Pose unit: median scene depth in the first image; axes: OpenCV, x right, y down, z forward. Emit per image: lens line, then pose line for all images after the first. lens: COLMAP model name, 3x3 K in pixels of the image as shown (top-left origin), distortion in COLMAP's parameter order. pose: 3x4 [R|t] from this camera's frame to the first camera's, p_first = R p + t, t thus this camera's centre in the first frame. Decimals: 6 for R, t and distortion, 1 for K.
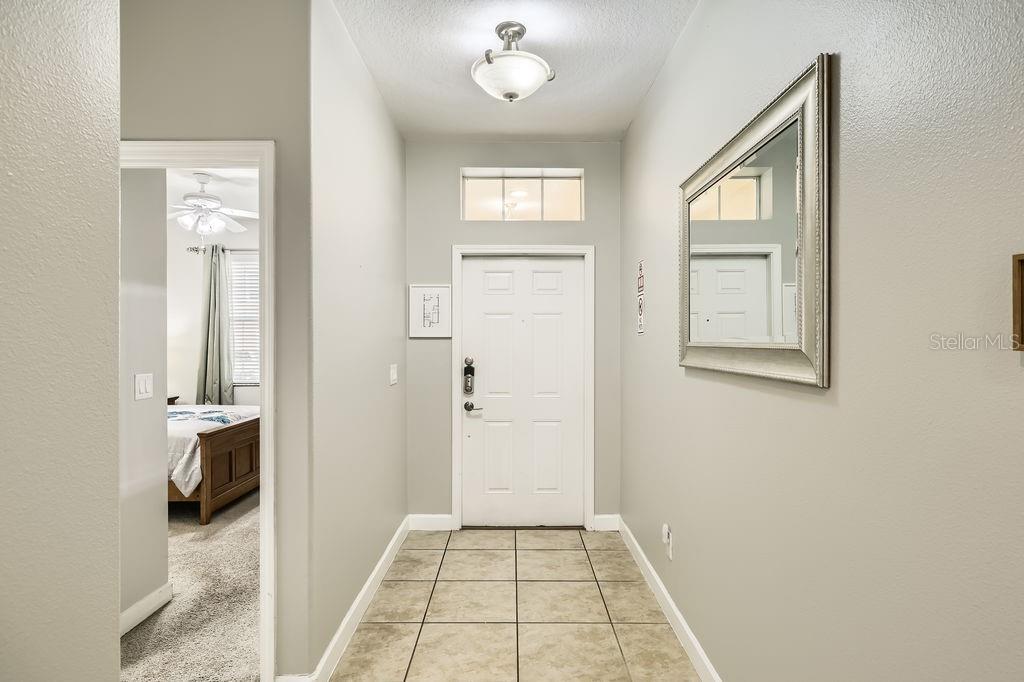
lens RADIAL K [[550.3, 0, 513.0], [0, 550.3, 342.6], [0, 0, 1]] dist [0.002779, 0.000196]
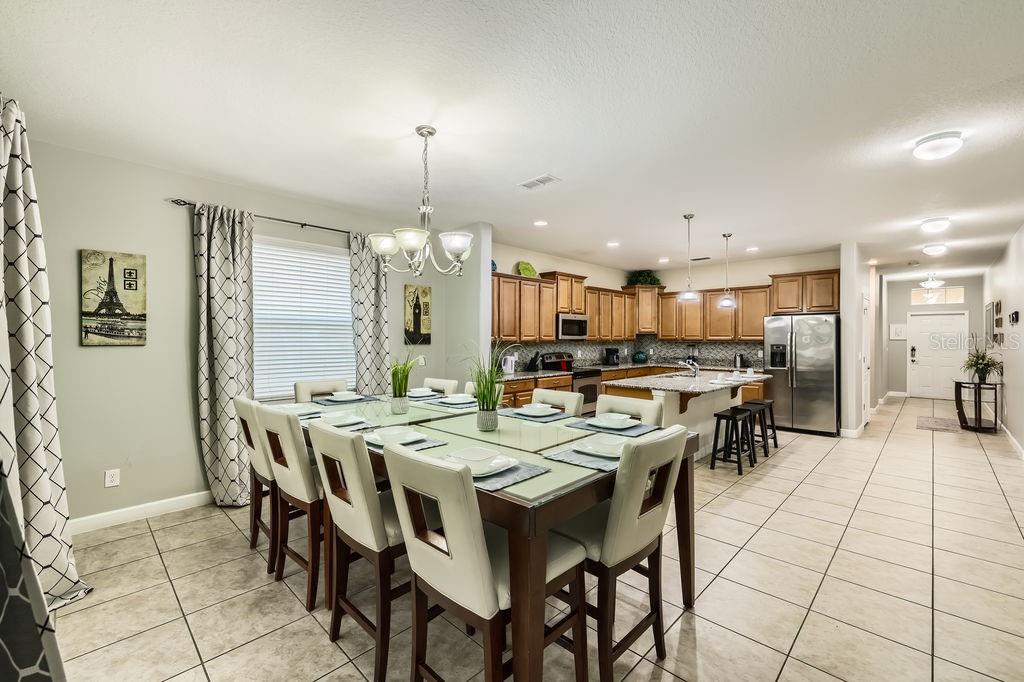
lens RADIAL K [[427.9, 0, 510.8], [0, 427.9, 339.2], [0, 0, 1]] dist [0.007874, -0.000046]
pose [[0.718923, 0.003696, -0.695080, -0.020553], [-0.005908, 0.999982, -0.000794, 0.003707], [0.695065, 0.004678, 0.718932, -2.538532]]
